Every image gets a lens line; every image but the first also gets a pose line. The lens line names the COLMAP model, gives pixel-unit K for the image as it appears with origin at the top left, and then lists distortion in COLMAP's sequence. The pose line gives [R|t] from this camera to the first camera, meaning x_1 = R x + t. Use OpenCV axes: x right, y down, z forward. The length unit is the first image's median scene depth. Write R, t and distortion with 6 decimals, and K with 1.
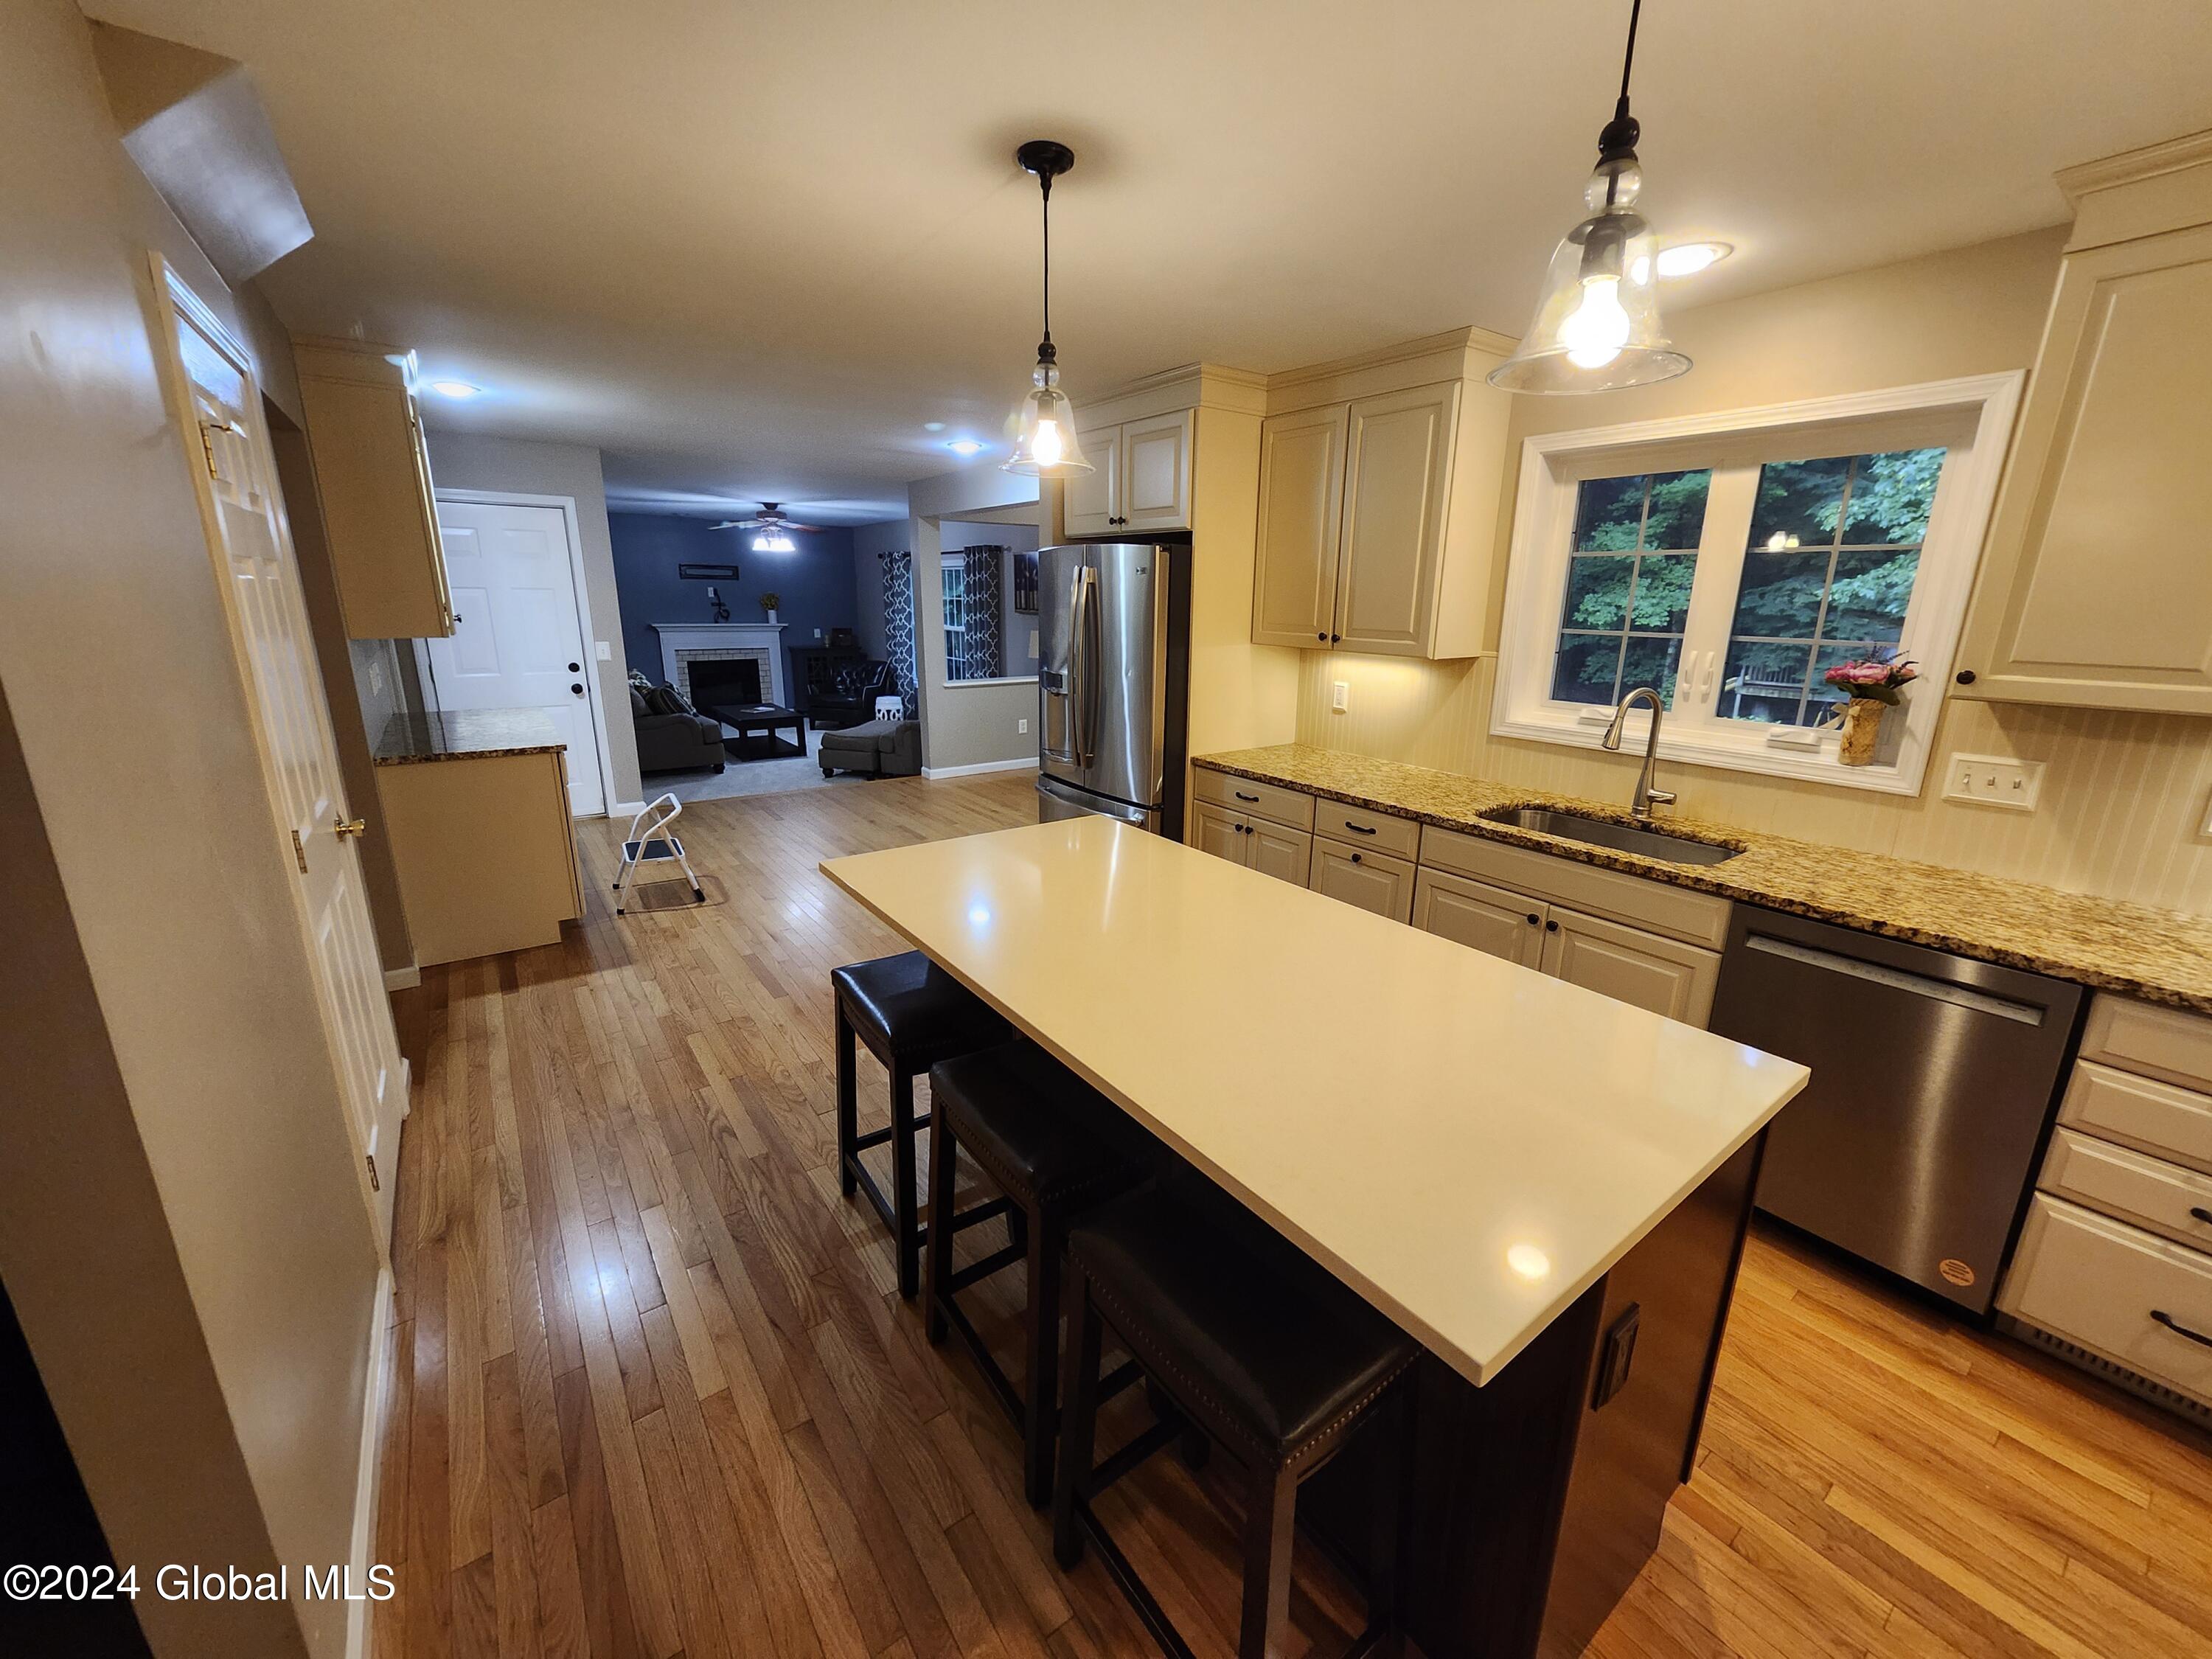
lens RADIAL K [[871.2, 0, 1124.6], [0, 871.2, 823.9], [0, 0, 1]] dist [-0.002781, 0.001907]
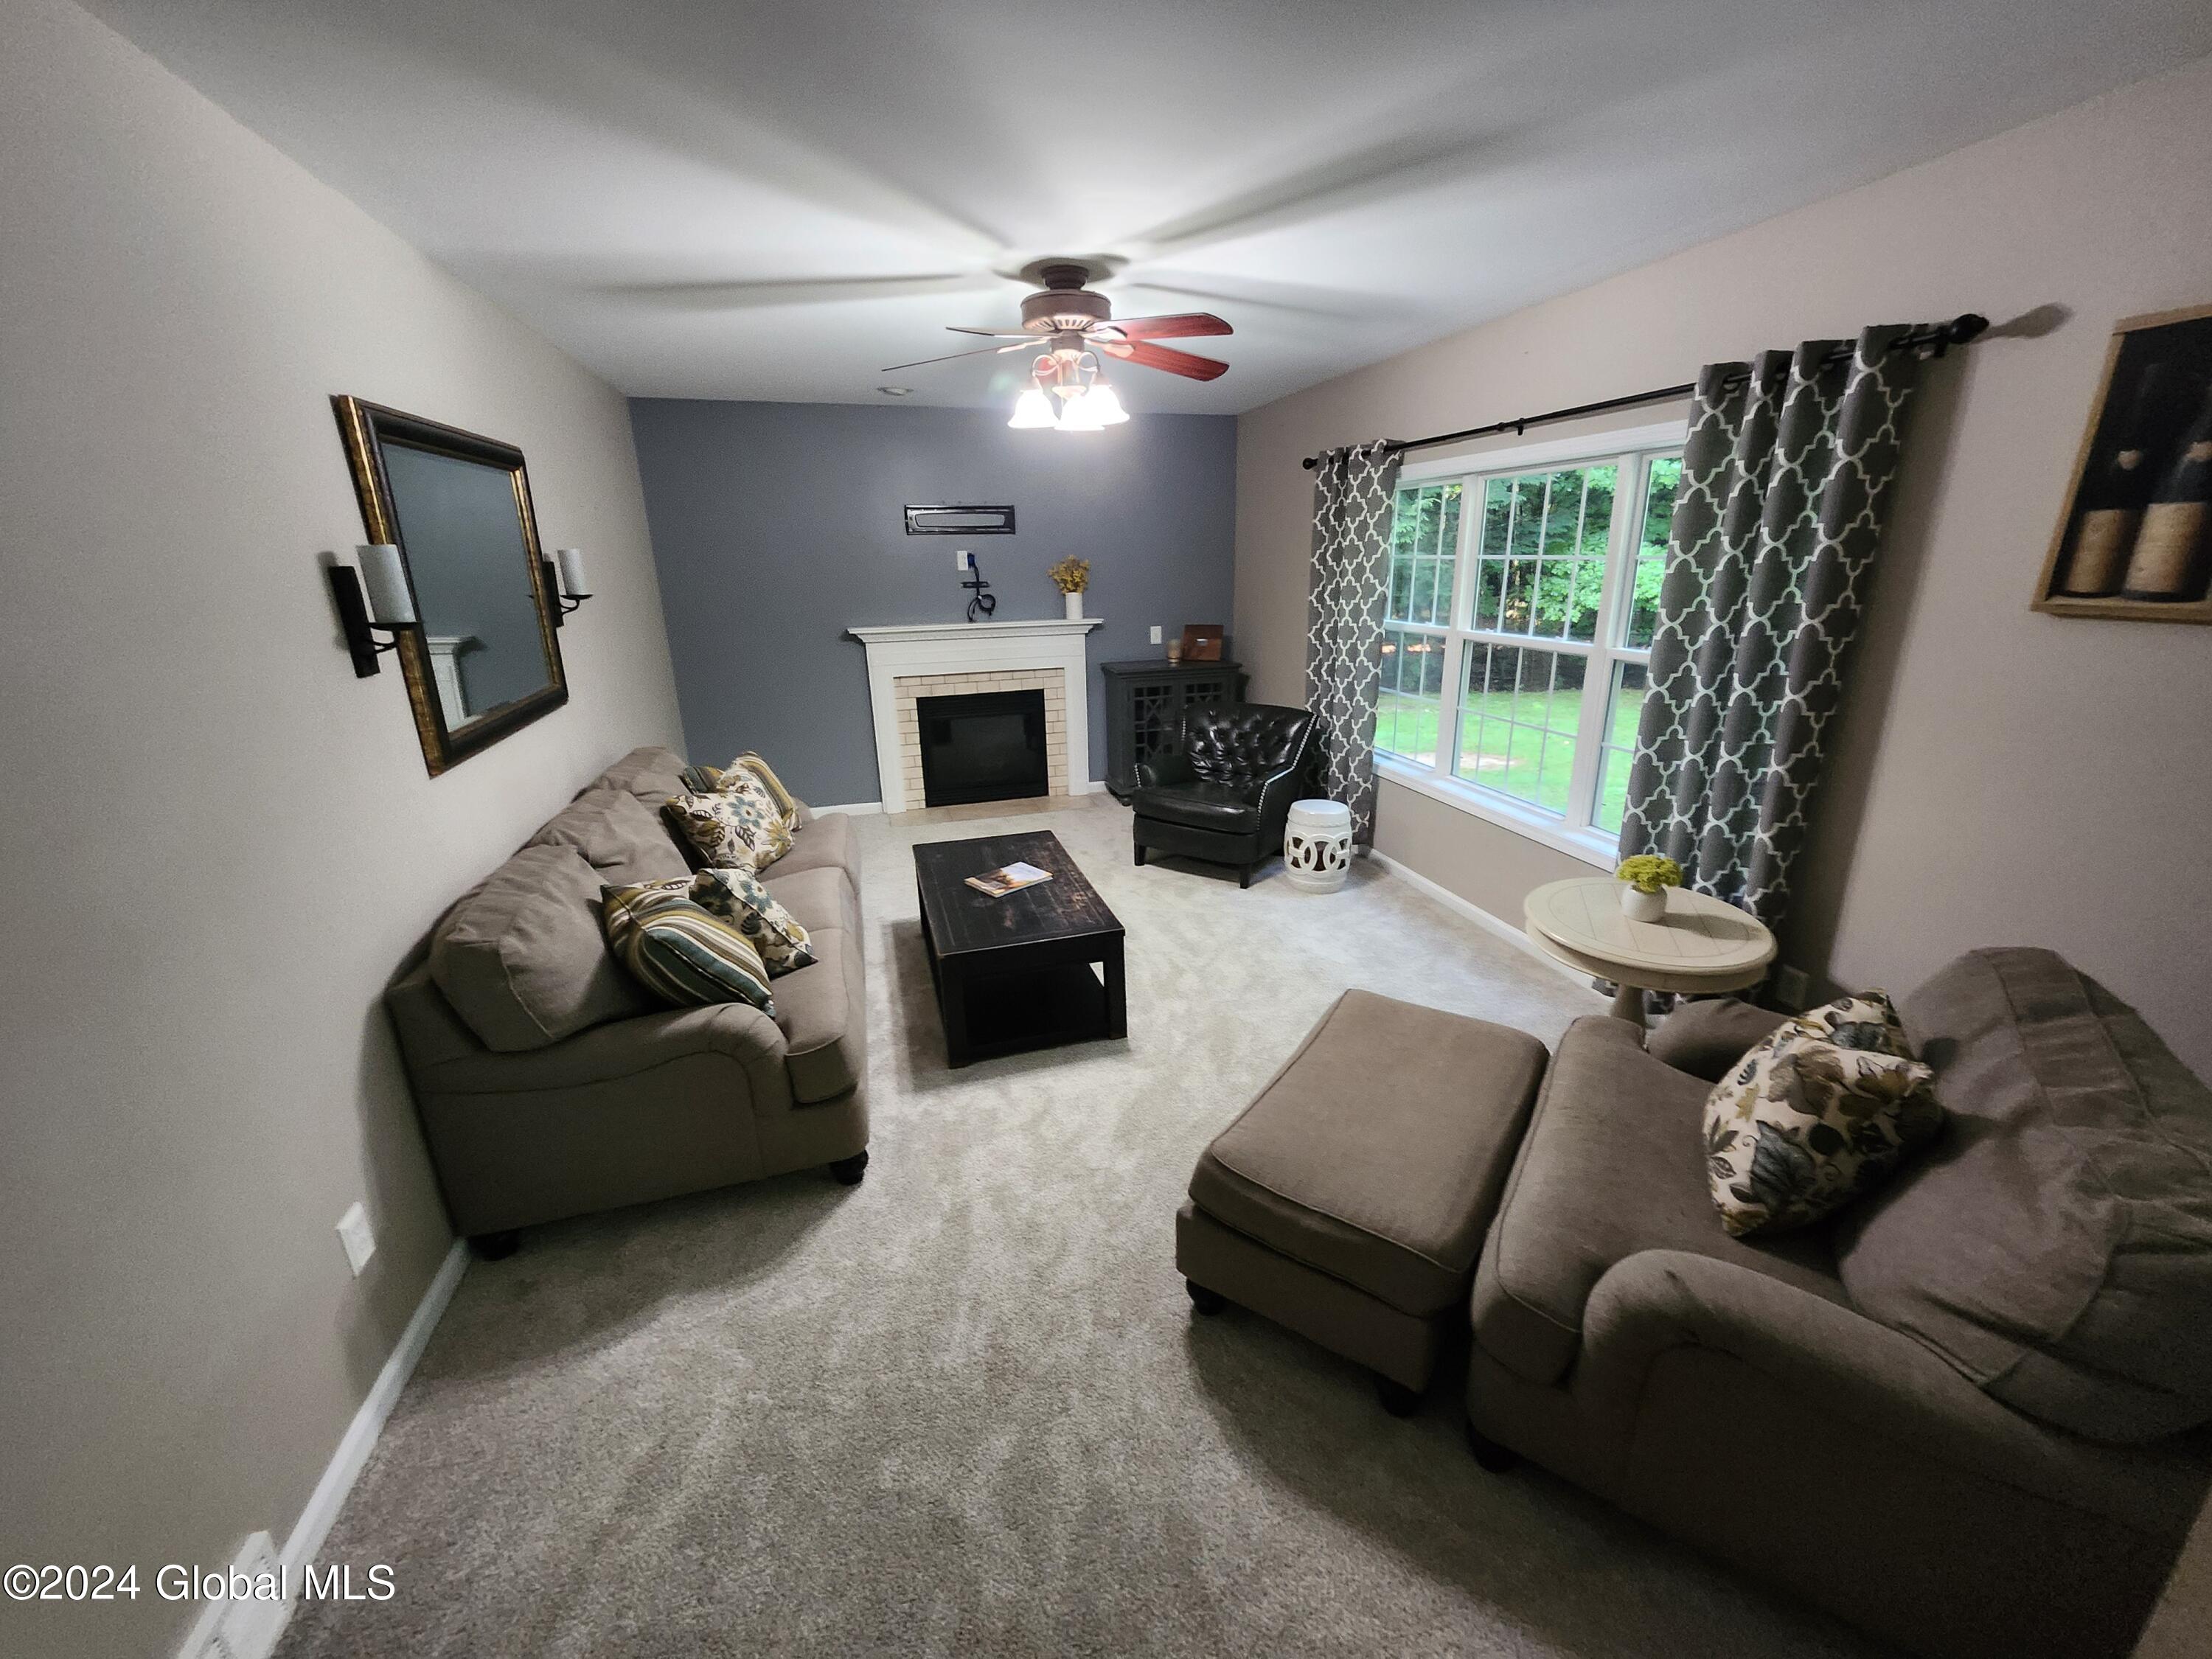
lens RADIAL K [[871.2, 0, 1120.8], [0, 871.2, 820.3], [0, 0, 1]] dist [-0.002781, 0.001907]
pose [[0.939928, 0.069592, -0.334205, -0.210405], [-0.056544, 0.997215, 0.048626, -0.145762], [0.336658, -0.026808, 0.941245, 0.552769]]
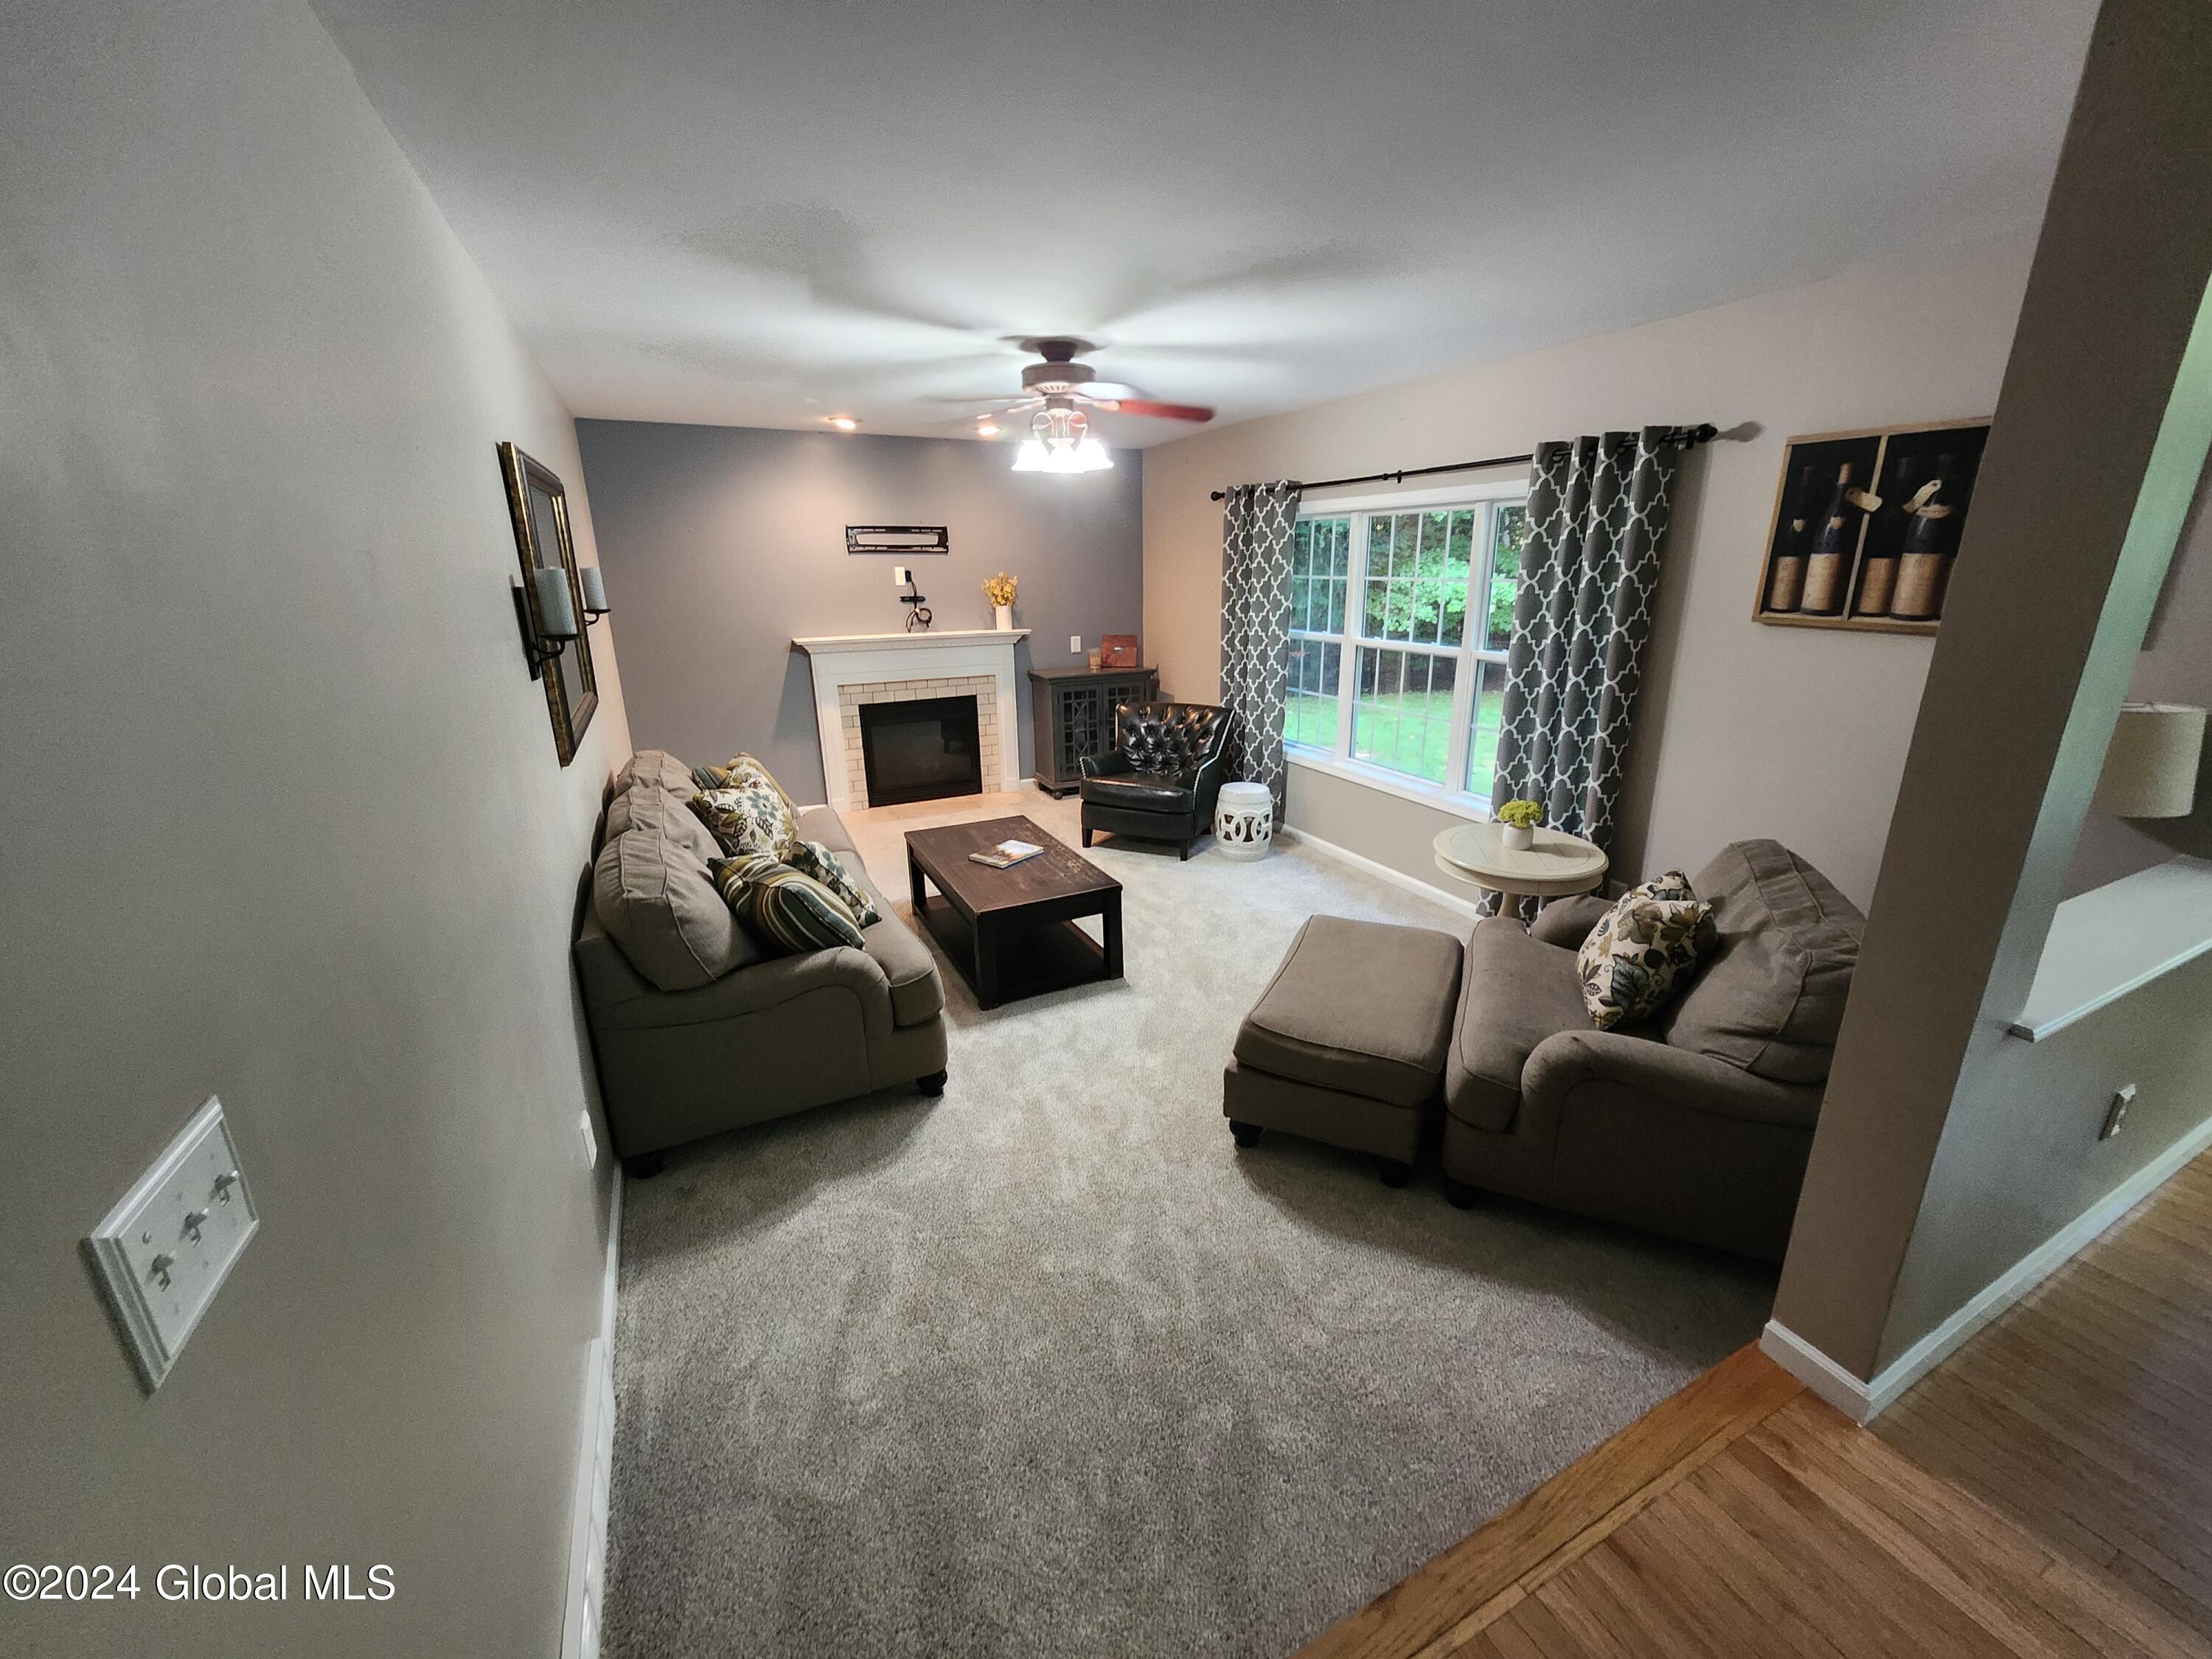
lens RADIAL K [[871.2, 0, 1125.7], [0, 871.2, 819.3], [0, 0, 1]] dist [-0.002781, 0.001907]
pose [[0.985044, 0.025324, -0.170431, -0.240468], [-0.020857, 0.999392, 0.027953, -0.132925], [0.171035, -0.023980, 0.984973, 0.486066]]
